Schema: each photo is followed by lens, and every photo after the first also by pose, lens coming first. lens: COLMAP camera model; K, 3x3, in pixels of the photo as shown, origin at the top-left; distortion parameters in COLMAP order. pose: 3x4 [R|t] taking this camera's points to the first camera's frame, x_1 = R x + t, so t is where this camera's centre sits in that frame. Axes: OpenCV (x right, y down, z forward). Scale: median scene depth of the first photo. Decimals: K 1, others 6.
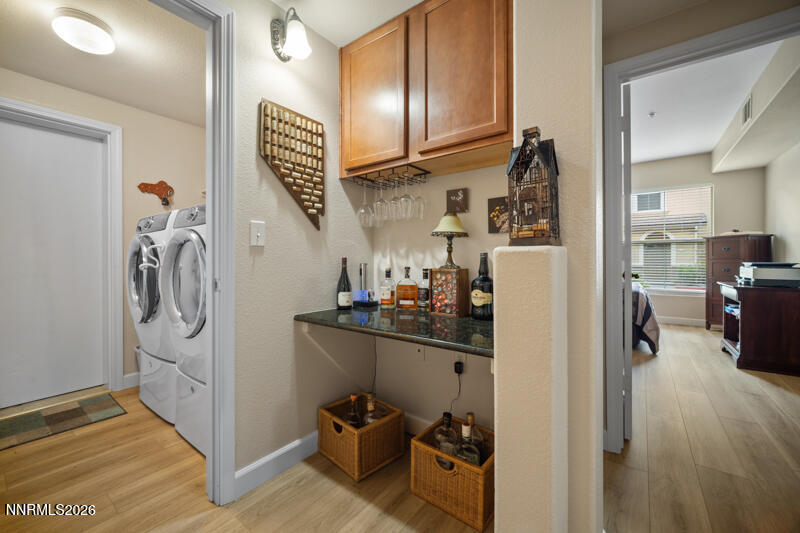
lens RADIAL K [[321.6, 0, 397.2], [0, 321.6, 264.4], [0, 0, 1]] dist [-0.001671, 0.000636]
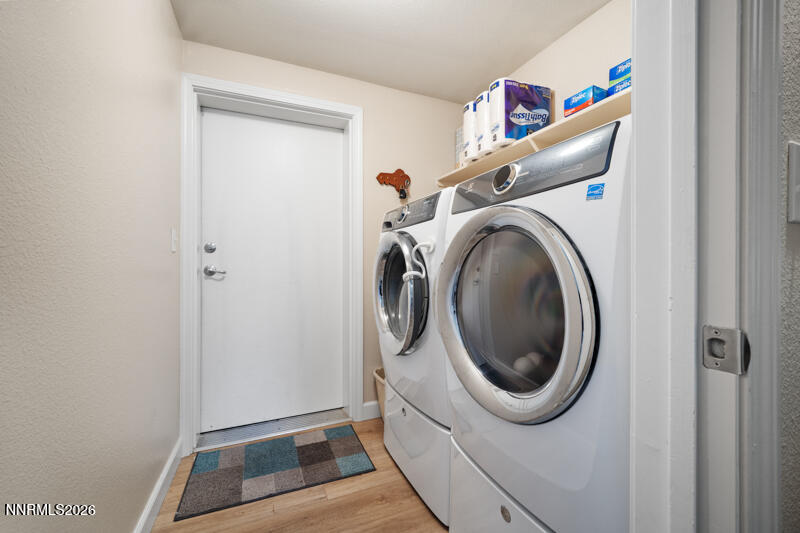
lens RADIAL K [[321.6, 0, 400.7], [0, 321.6, 268.0], [0, 0, 1]] dist [-0.001671, 0.000636]
pose [[0.876757, -0.003370, -0.480921, -0.410233], [0.000428, 0.999981, -0.006227, -0.004607], [0.480933, 0.005254, 0.876742, 0.351109]]
